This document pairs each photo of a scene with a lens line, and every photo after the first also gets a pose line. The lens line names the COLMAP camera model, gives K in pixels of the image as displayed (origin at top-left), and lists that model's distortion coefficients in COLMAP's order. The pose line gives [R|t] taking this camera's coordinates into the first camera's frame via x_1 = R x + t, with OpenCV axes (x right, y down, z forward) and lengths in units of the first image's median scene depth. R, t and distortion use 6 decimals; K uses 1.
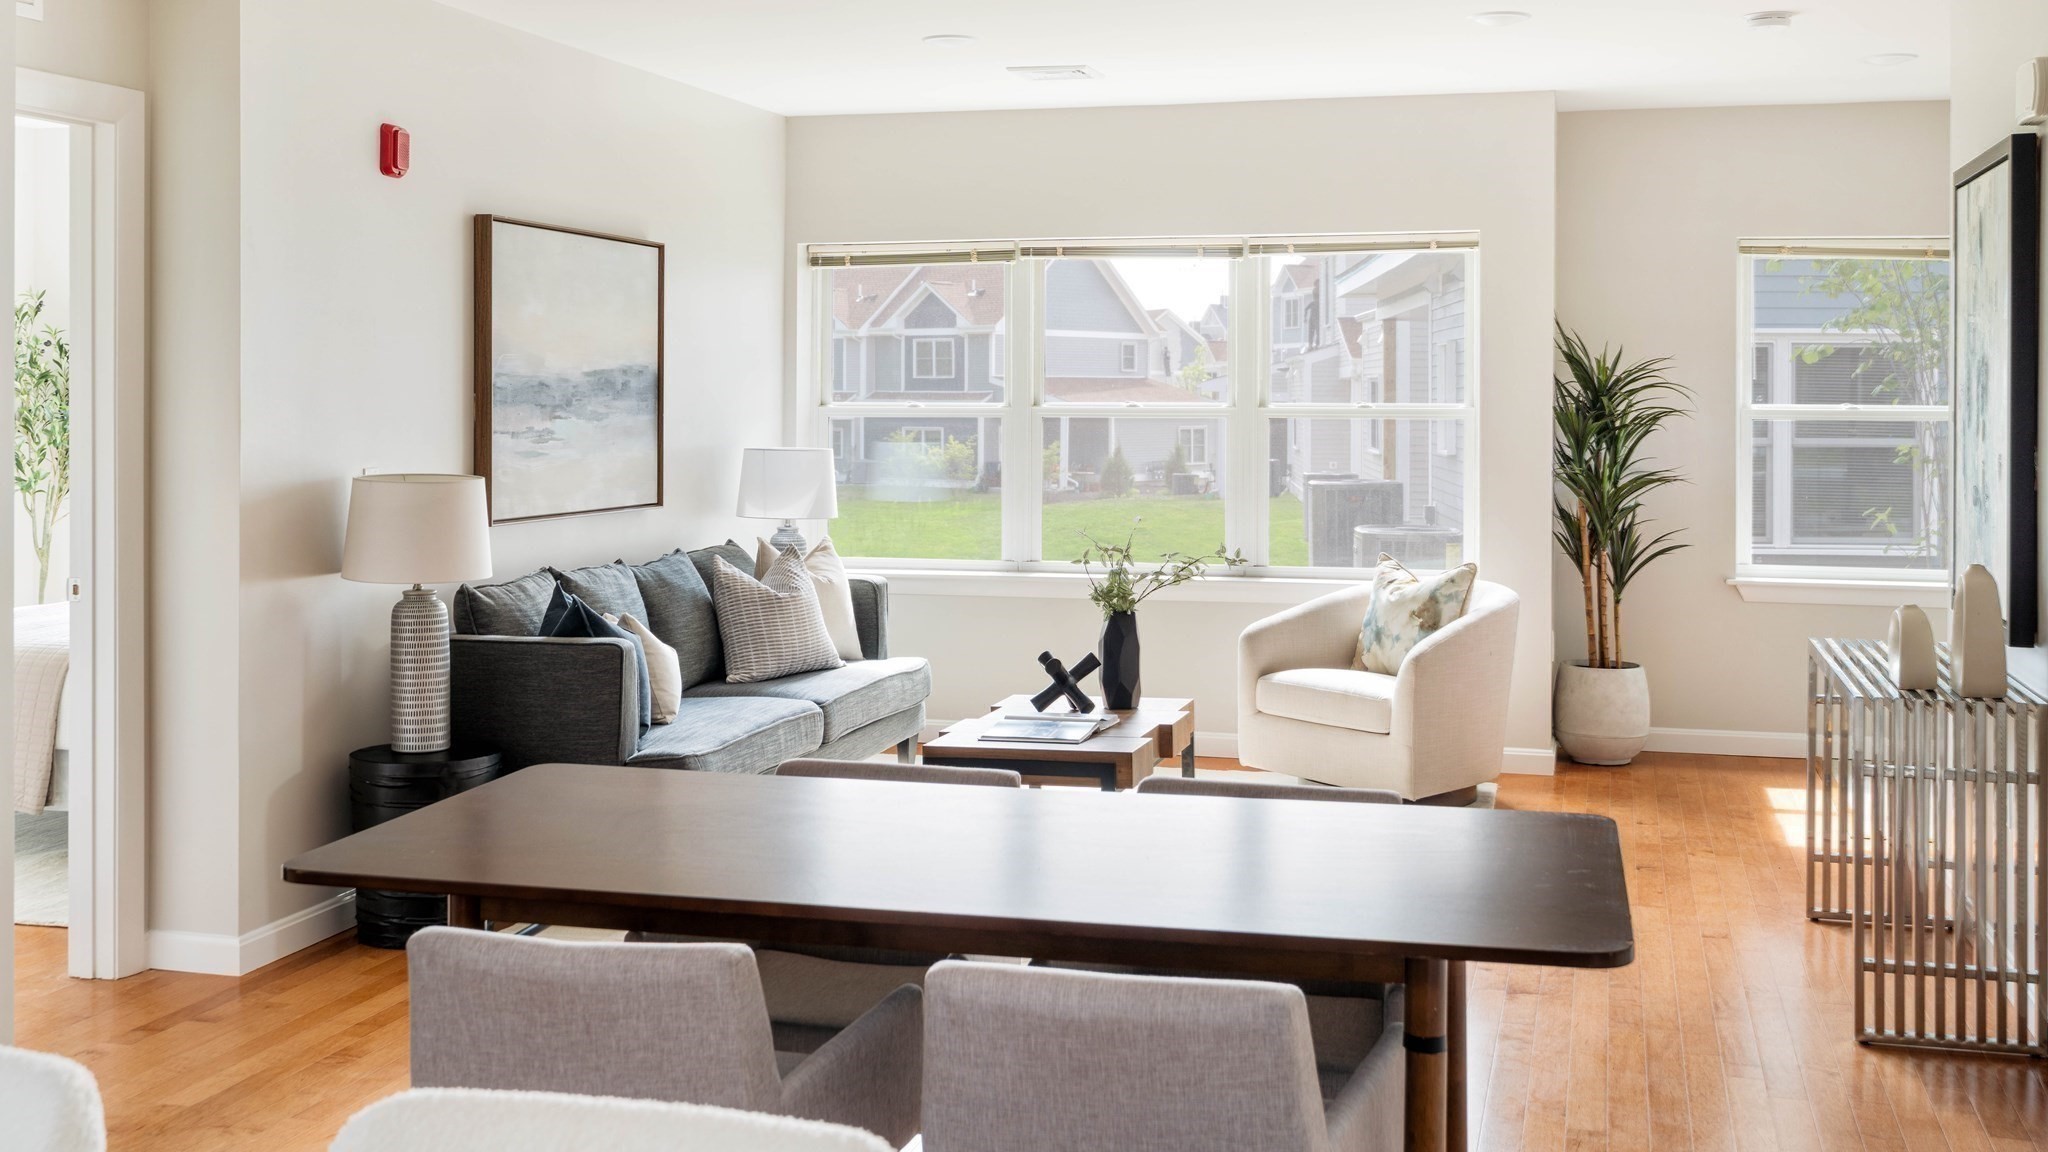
lens RADIAL K [[2251.8, 0, 986.8], [0, 2251.8, 440.0], [0, 0, 1]] dist [-0.053370, 0.000000]
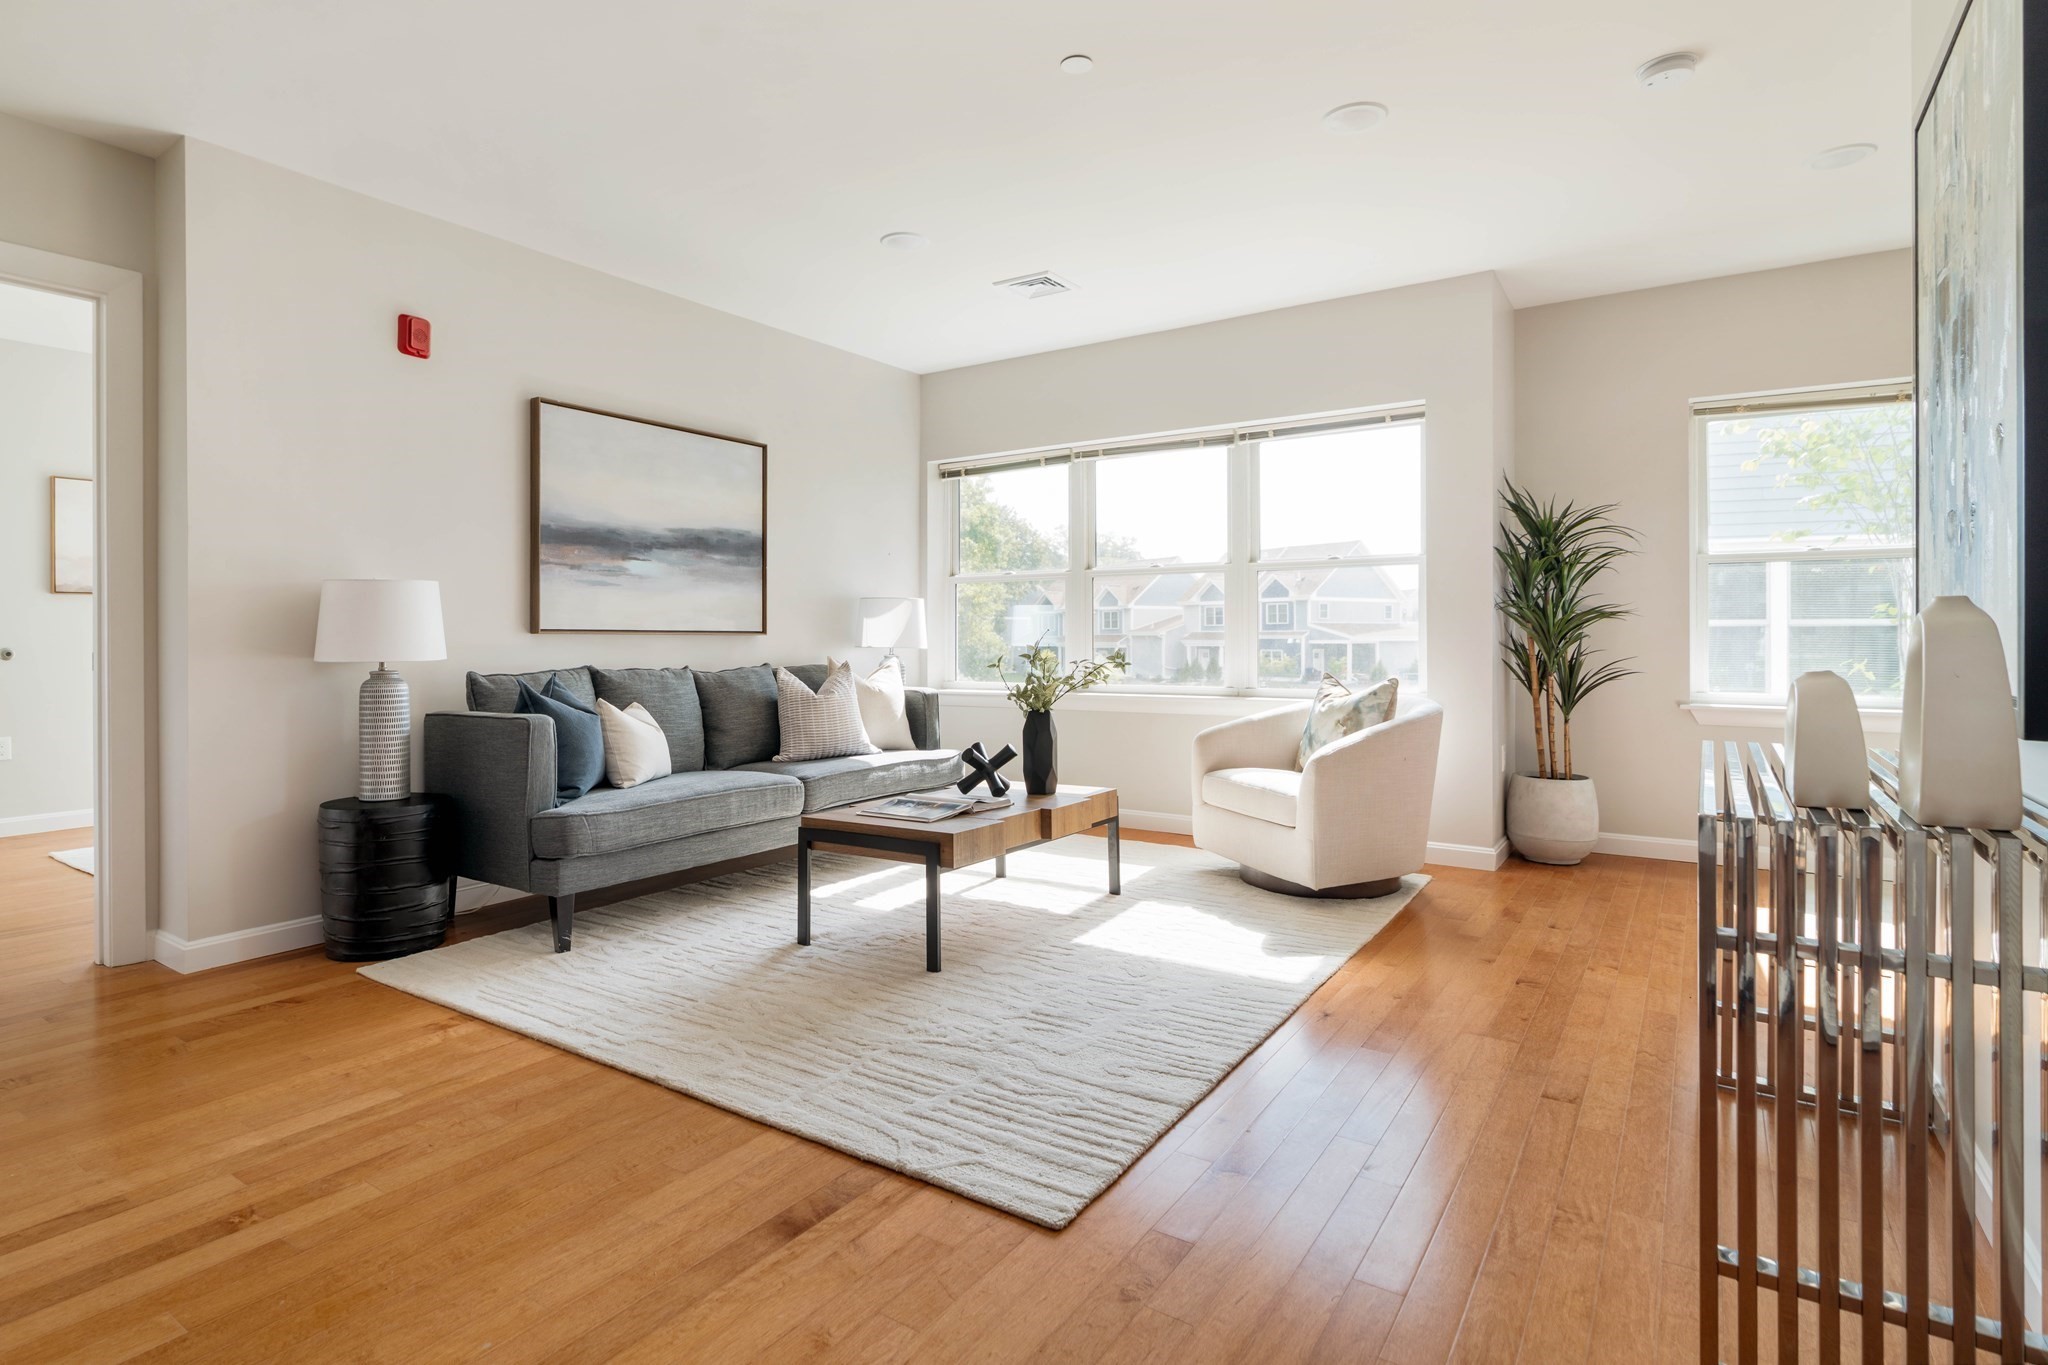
lens RADIAL K [[995.3, 0, 1032.9], [0, 995.3, 669.7], [0, 0, 1]] dist [-0.010335, -0.002390]
pose [[0.943226, -0.000462, -0.332150, 0.212835], [-0.000910, 0.999992, -0.003973, 0.053246], [0.332150, 0.004050, 0.943218, 0.475234]]
